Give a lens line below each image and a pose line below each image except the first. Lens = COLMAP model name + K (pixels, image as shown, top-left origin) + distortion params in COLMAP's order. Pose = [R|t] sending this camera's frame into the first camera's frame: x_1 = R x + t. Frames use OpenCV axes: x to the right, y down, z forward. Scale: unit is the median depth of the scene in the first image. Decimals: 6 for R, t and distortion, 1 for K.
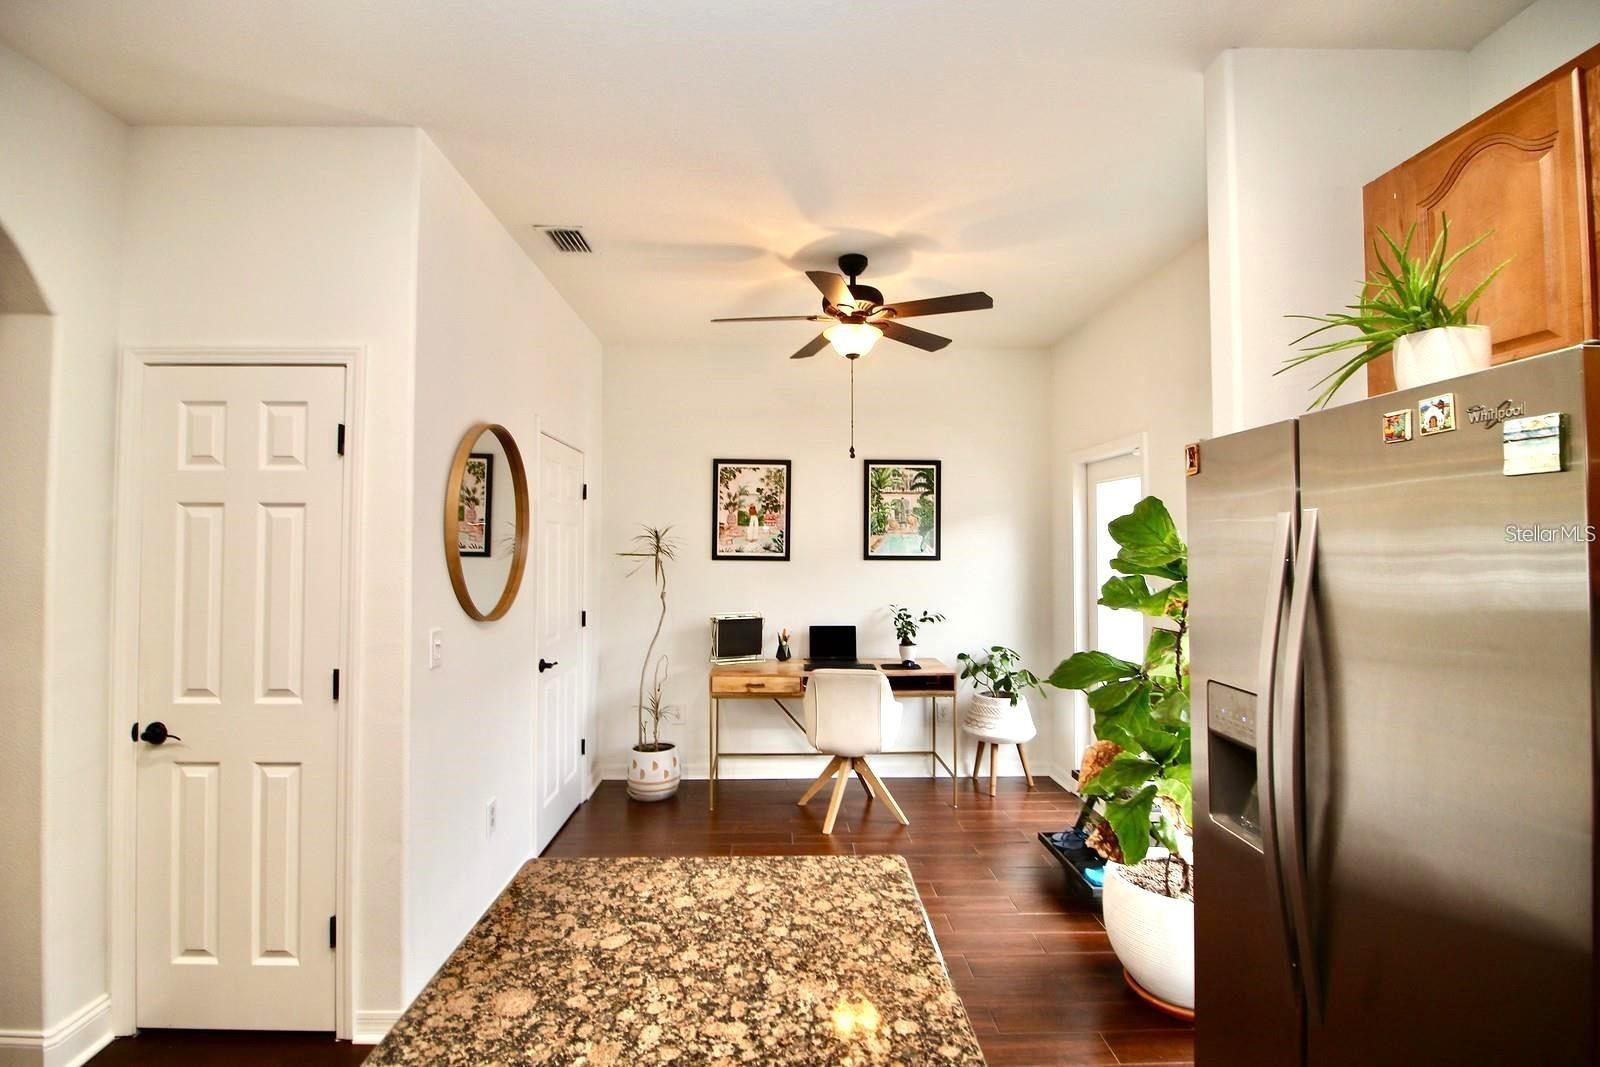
lens RADIAL K [[737.7, 0, 792.9], [0, 737.7, 529.0], [0, 0, 1]] dist [-0.000475, -0.012734]
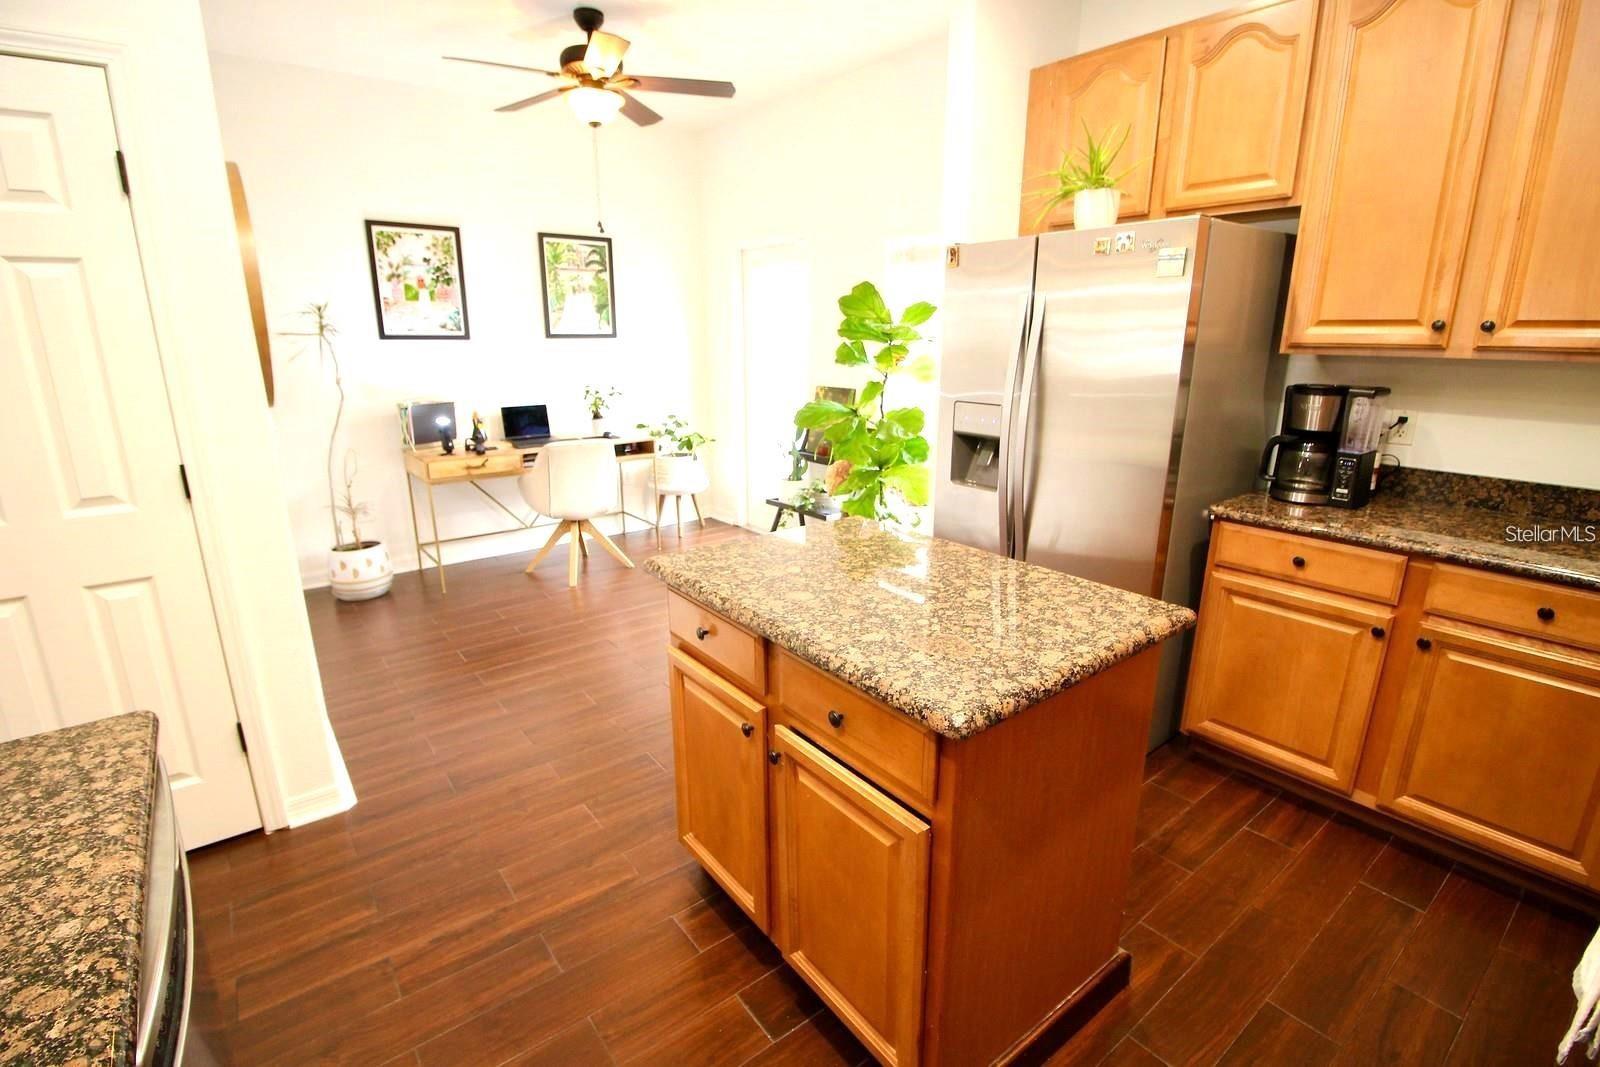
lens RADIAL K [[738.6, 0, 789.3], [0, 738.6, 534.5], [0, 0, 1]] dist [0.000098, -0.013286]
pose [[0.808639, -0.160350, 0.566030, -0.659857], [-0.008621, 0.958804, 0.283936, 0.024846], [-0.588242, -0.234482, 0.773945, -0.112505]]
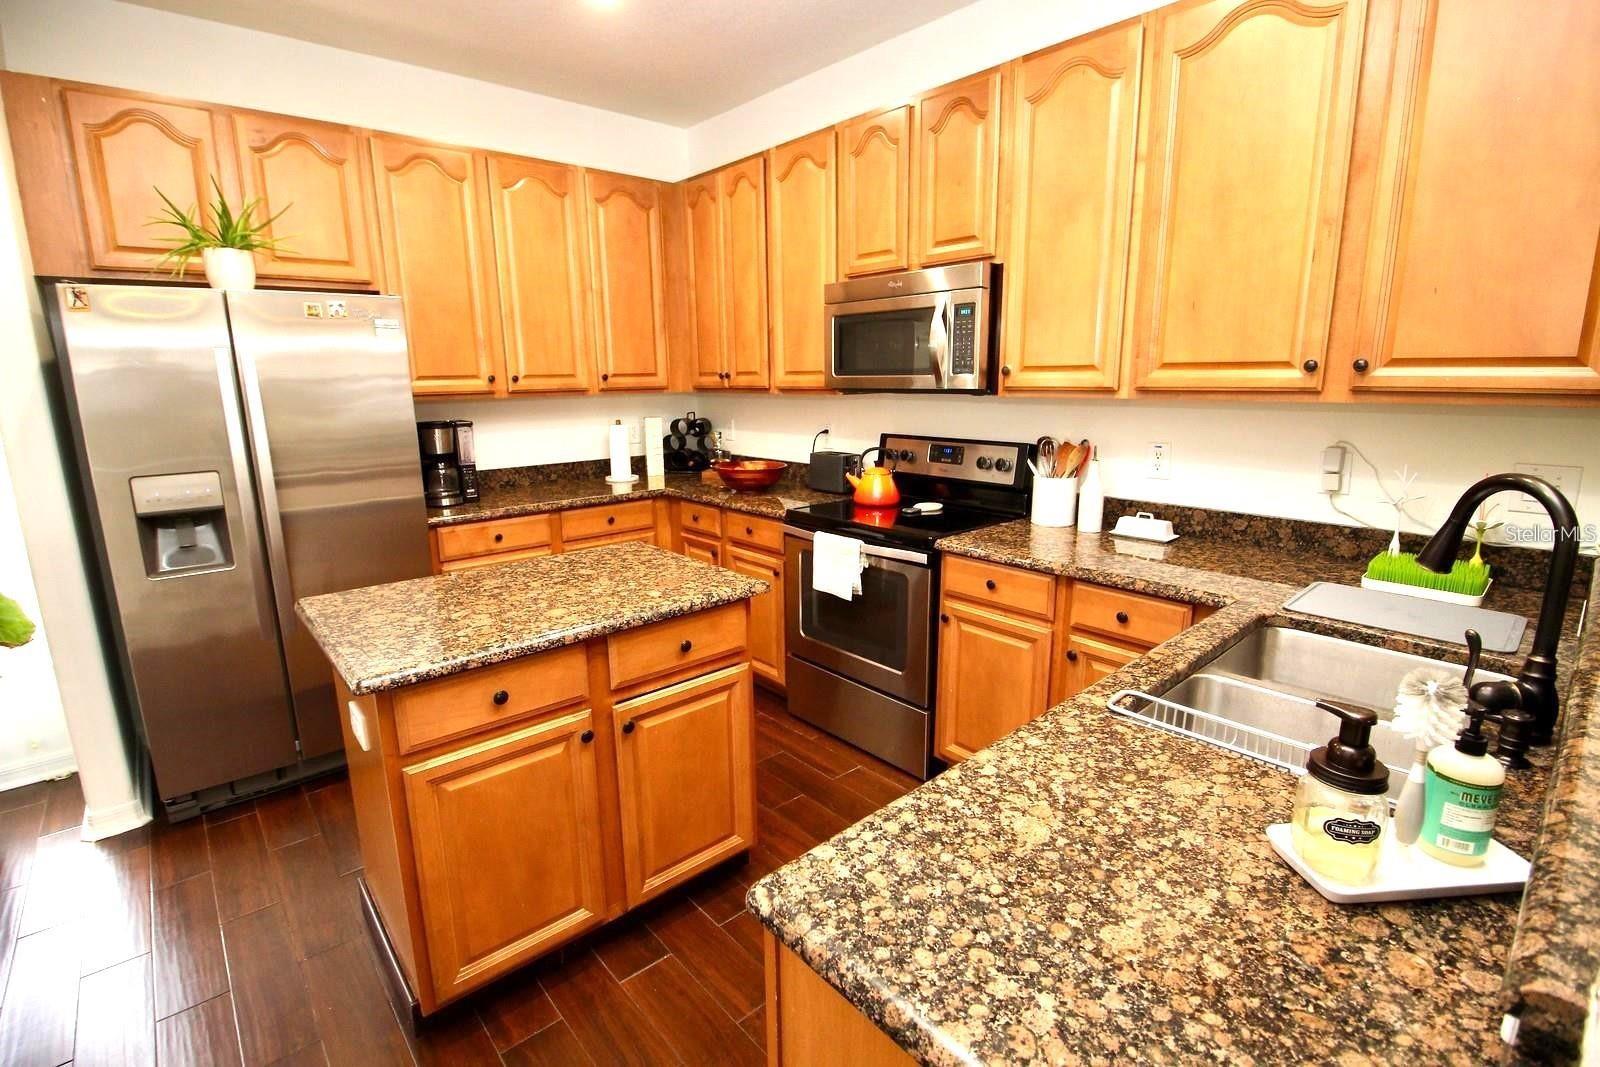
lens RADIAL K [[737.7, 0, 792.9], [0, 737.7, 529.0], [0, 0, 1]] dist [-0.000475, -0.012734]
pose [[-0.639494, -0.152097, 0.753601, -1.086631], [-0.005753, 0.981154, 0.193141, 0.035303], [-0.768775, 0.119177, -0.628317, 0.856370]]
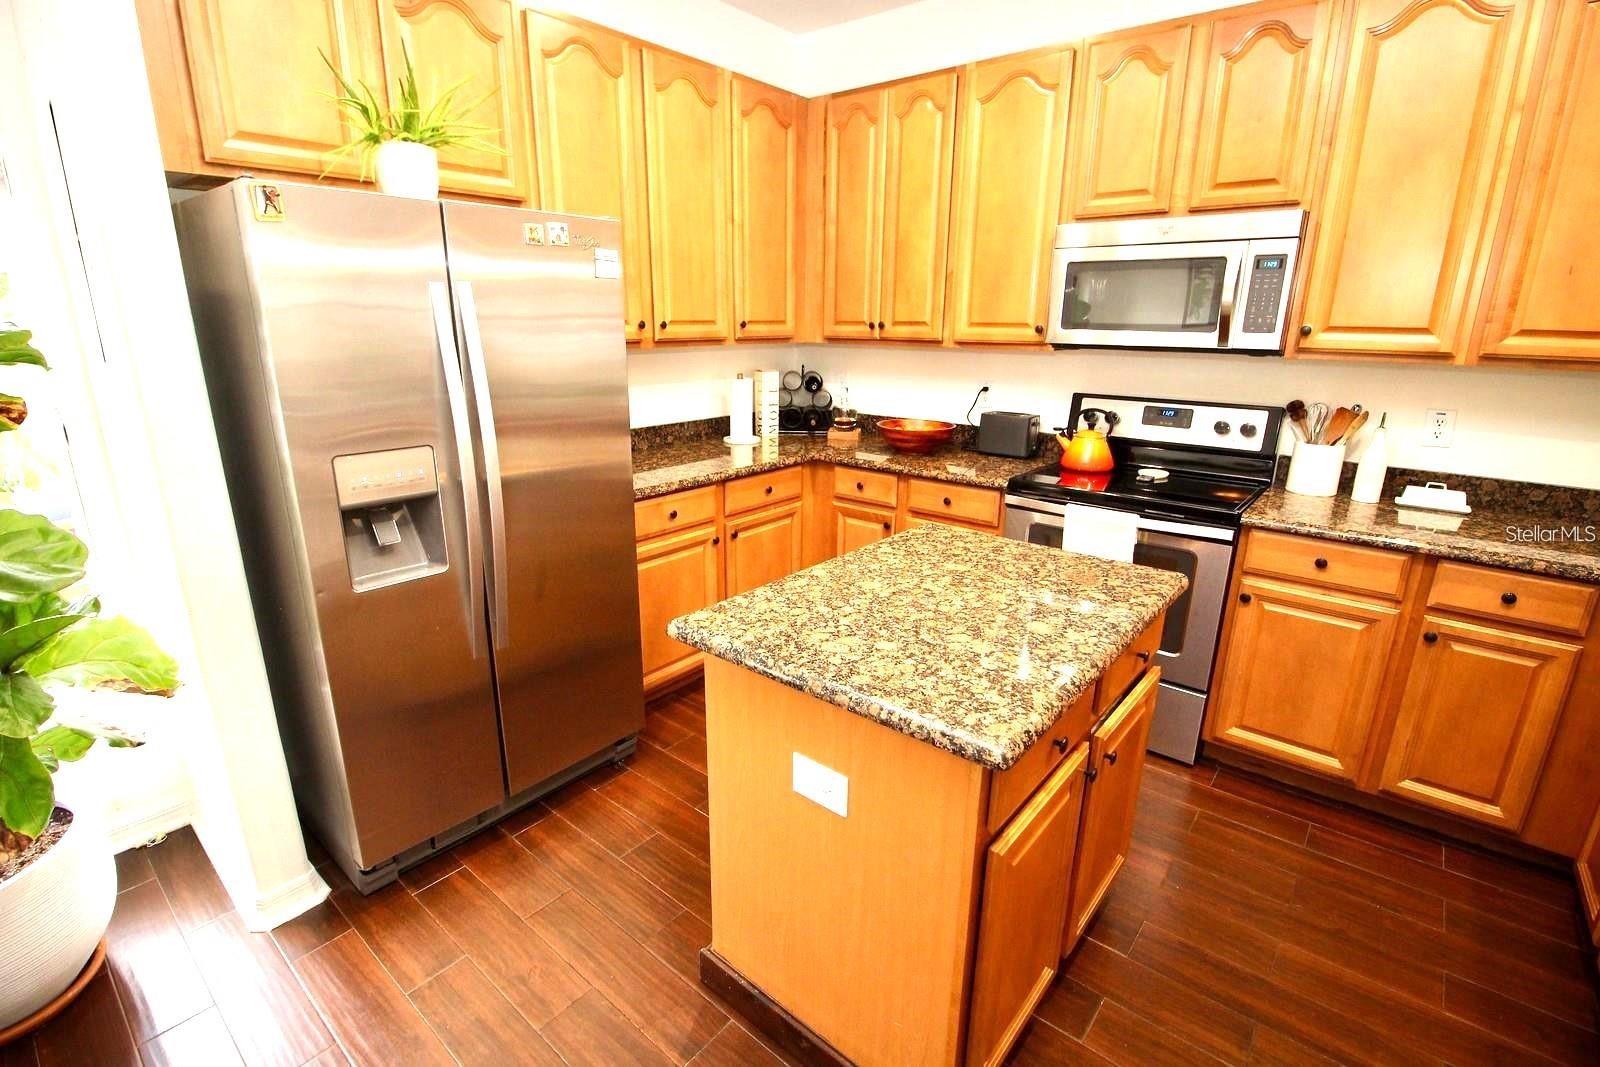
lens RADIAL K [[737.7, 0, 792.9], [0, 737.7, 529.0], [0, 0, 1]] dist [-0.000475, -0.012734]
pose [[-0.749732, -0.189484, 0.634033, -0.468639], [-0.023474, 0.965140, 0.260680, 0.030037], [-0.661325, 0.180557, -0.728044, 1.223304]]
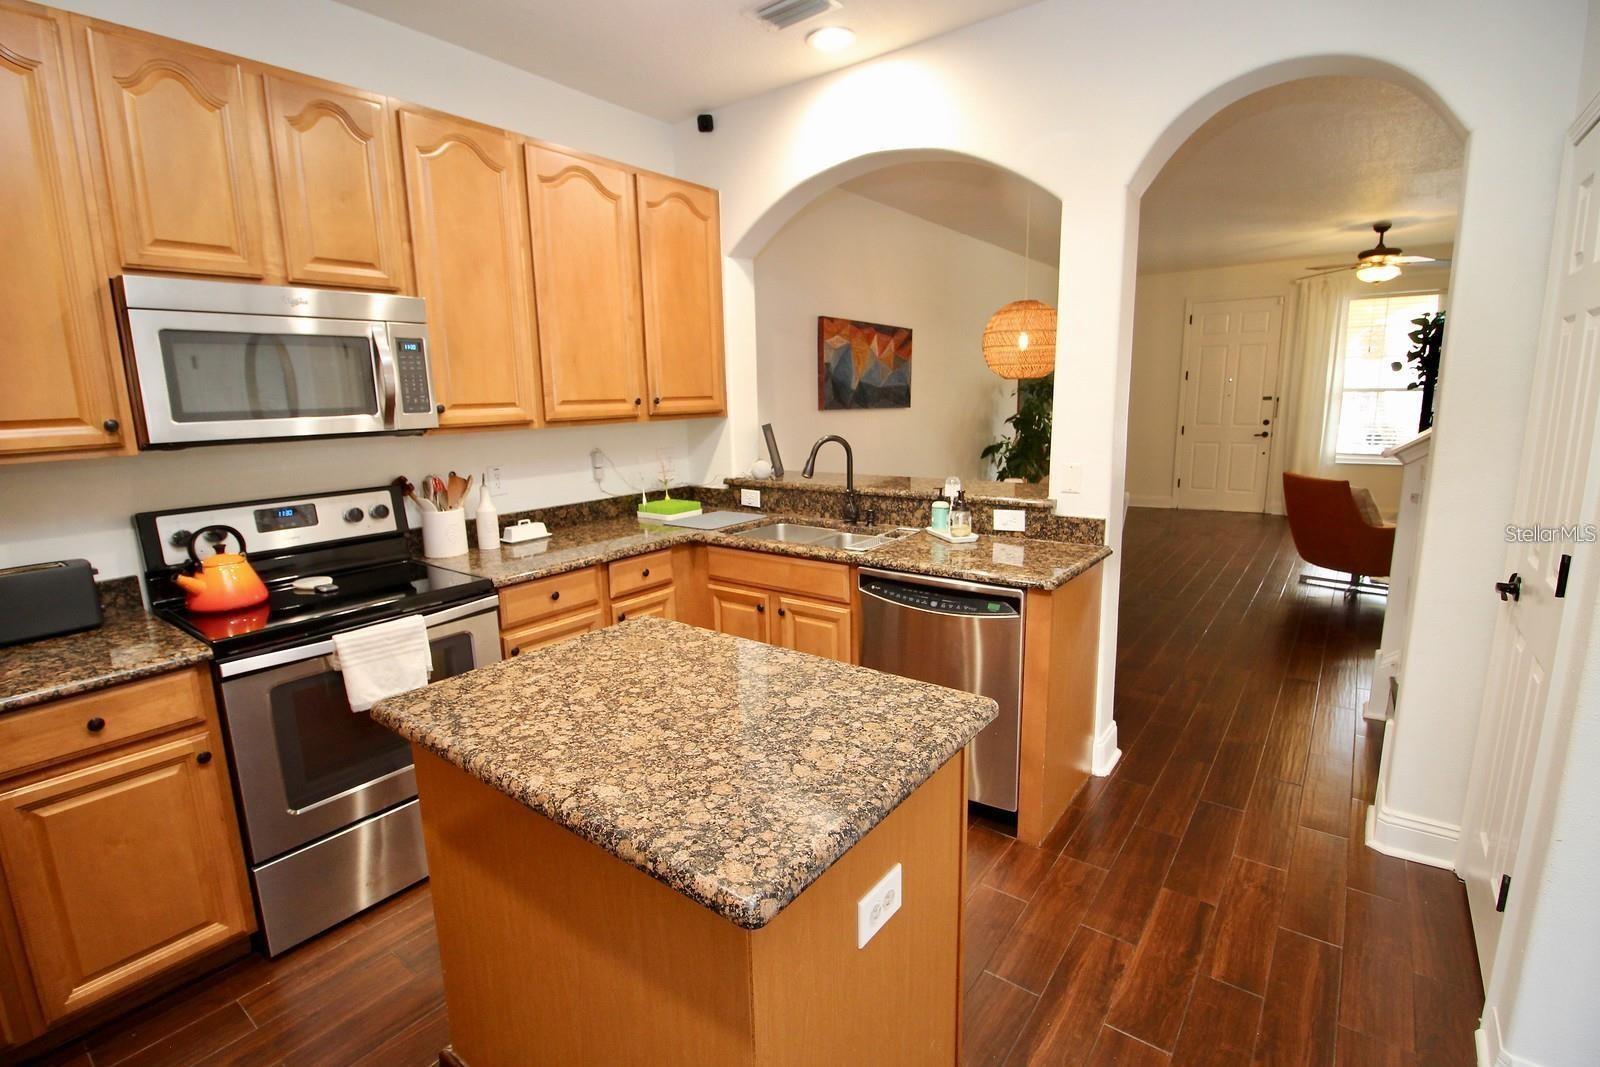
lens RADIAL K [[738.6, 0, 789.3], [0, 738.6, 534.5], [0, 0, 1]] dist [0.000098, -0.013286]
pose [[-0.630382, 0.160362, -0.759541, 0.406824], [0.043114, 0.984153, 0.172001, 0.030952], [0.775087, 0.075680, -0.627306, 1.040193]]
